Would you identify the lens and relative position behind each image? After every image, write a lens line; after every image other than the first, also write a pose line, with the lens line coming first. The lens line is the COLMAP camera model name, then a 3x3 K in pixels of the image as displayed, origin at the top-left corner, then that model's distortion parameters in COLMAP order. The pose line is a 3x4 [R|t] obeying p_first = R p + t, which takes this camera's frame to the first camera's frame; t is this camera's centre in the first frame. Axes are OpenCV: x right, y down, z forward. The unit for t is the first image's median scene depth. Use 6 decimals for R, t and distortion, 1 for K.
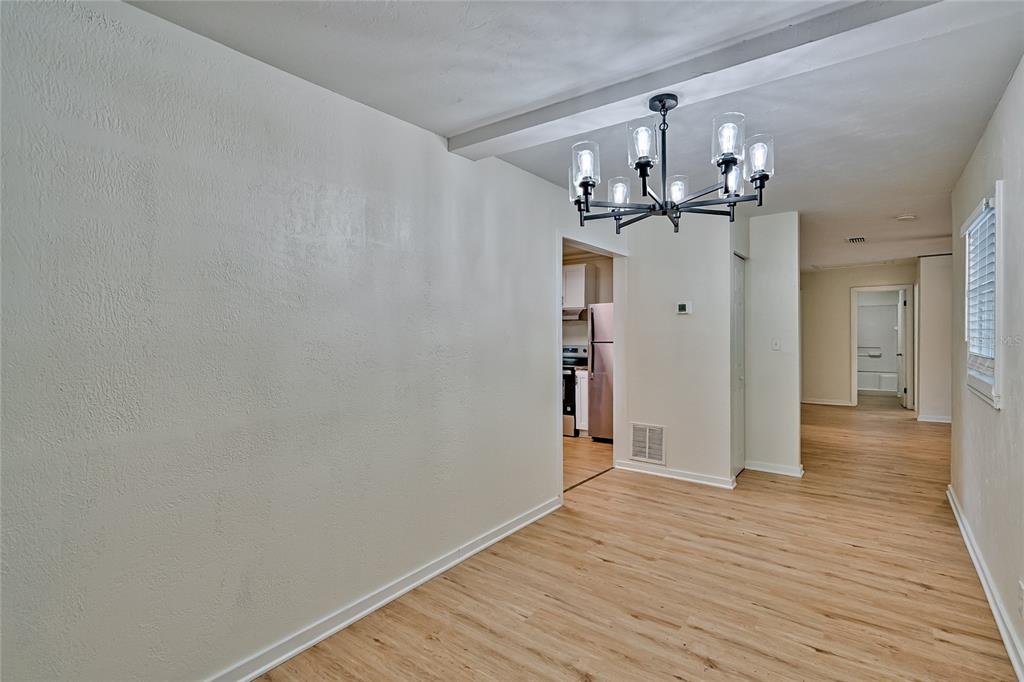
lens RADIAL K [[485.3, 0, 512.0], [0, 485.3, 341.0], [0, 0, 1]] dist [-0.006448, 0.000016]
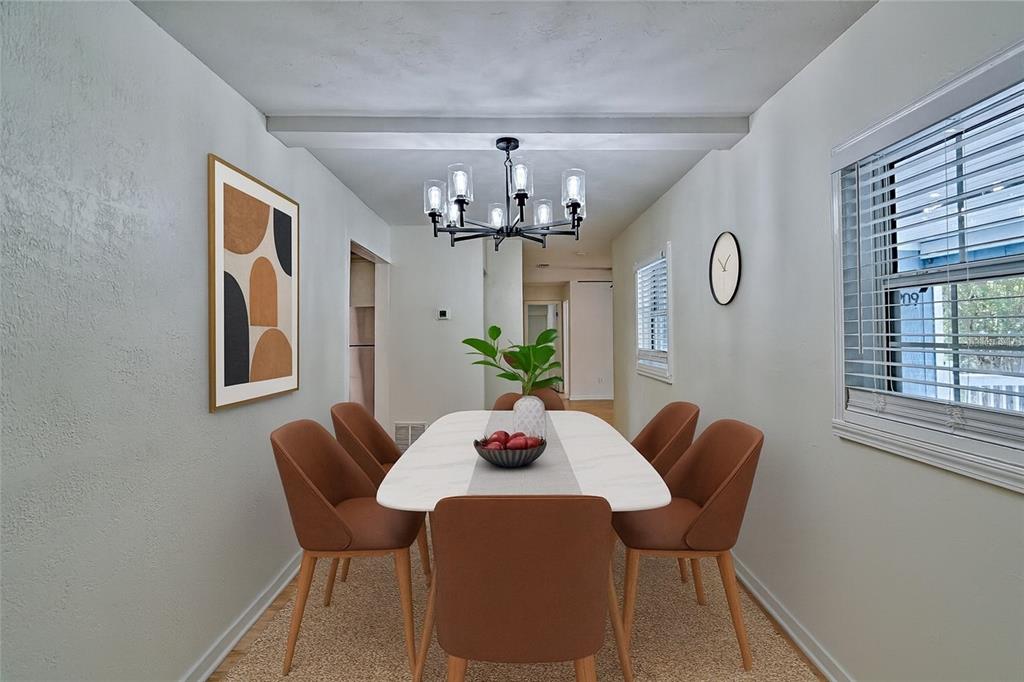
lens RADIAL K [[473.1, 0, 512.8], [0, 473.1, 327.9], [0, 0, 1]] dist [-0.001337, -0.000145]
pose [[0.796381, 0.008255, 0.604739, -0.375725], [0.013871, 0.999395, -0.031909, 0.001764], [-0.604637, 0.033800, 0.795784, 0.070794]]
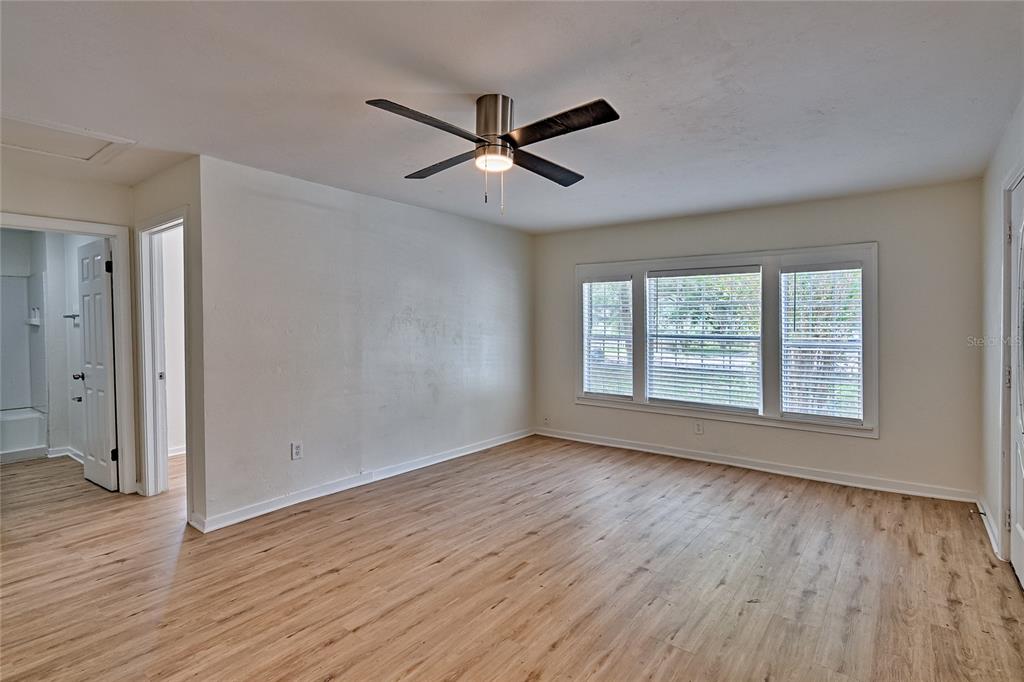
lens RADIAL K [[485.3, 0, 512.0], [0, 485.3, 341.0], [0, 0, 1]] dist [-0.006448, 0.000016]
pose [[-0.004945, -0.033213, 0.999436, 1.487747], [0.027011, 0.999079, 0.033334, -0.055070], [-0.999623, 0.027161, -0.004043, 2.627899]]
